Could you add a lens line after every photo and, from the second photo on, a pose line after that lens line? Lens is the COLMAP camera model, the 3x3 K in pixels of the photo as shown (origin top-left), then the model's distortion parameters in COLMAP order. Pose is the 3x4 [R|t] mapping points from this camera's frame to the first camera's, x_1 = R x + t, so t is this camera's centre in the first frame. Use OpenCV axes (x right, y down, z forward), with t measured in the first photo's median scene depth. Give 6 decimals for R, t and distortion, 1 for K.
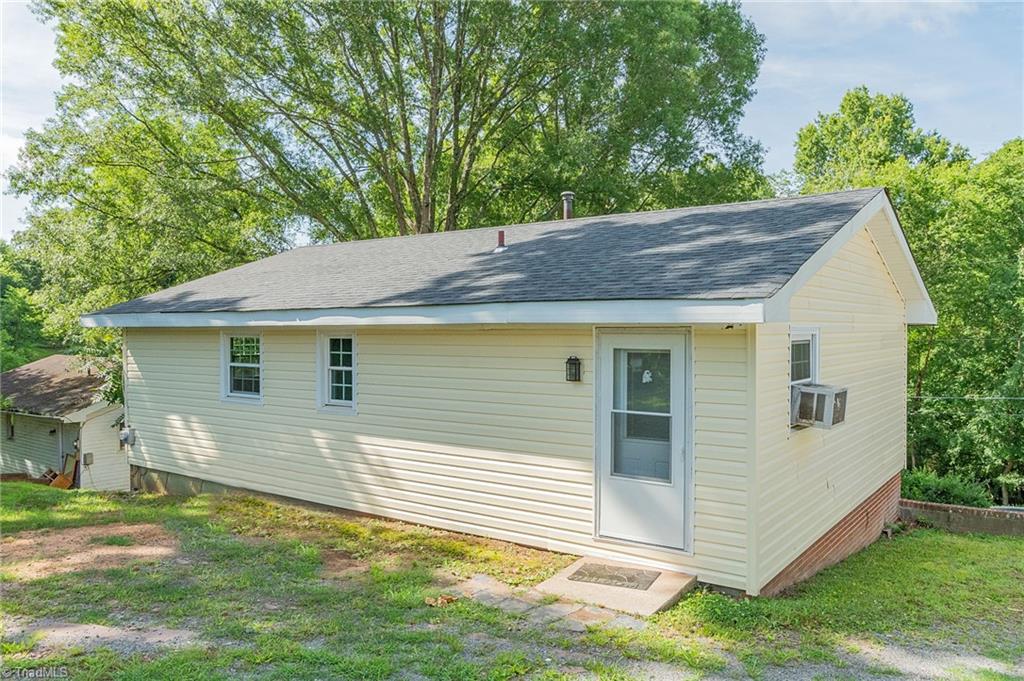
lens RADIAL K [[782.8, 0, 510.5], [0, 782.8, 336.1], [0, 0, 1]] dist [-0.024850, 0.024041]
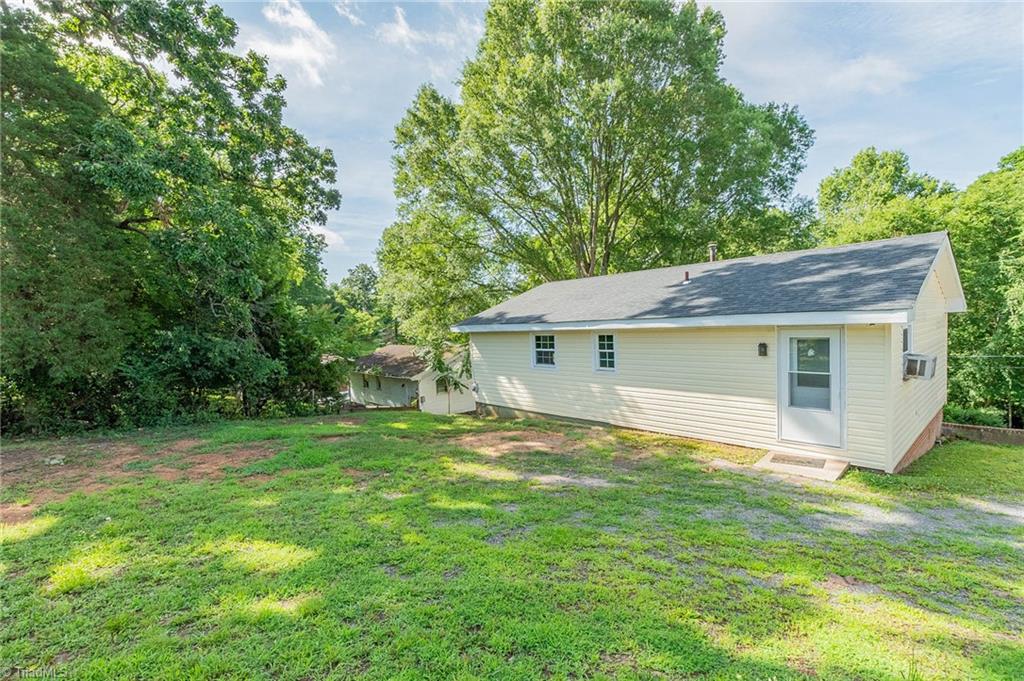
lens RADIAL K [[465.4, 0, 510.3], [0, 465.4, 347.7], [0, 0, 1]] dist [0.007162, -0.004422]
pose [[0.977192, -0.026256, -0.210729, -0.235758], [0.036194, 0.998400, 0.043441, -0.026980], [0.209251, -0.050077, 0.976579, -0.170068]]
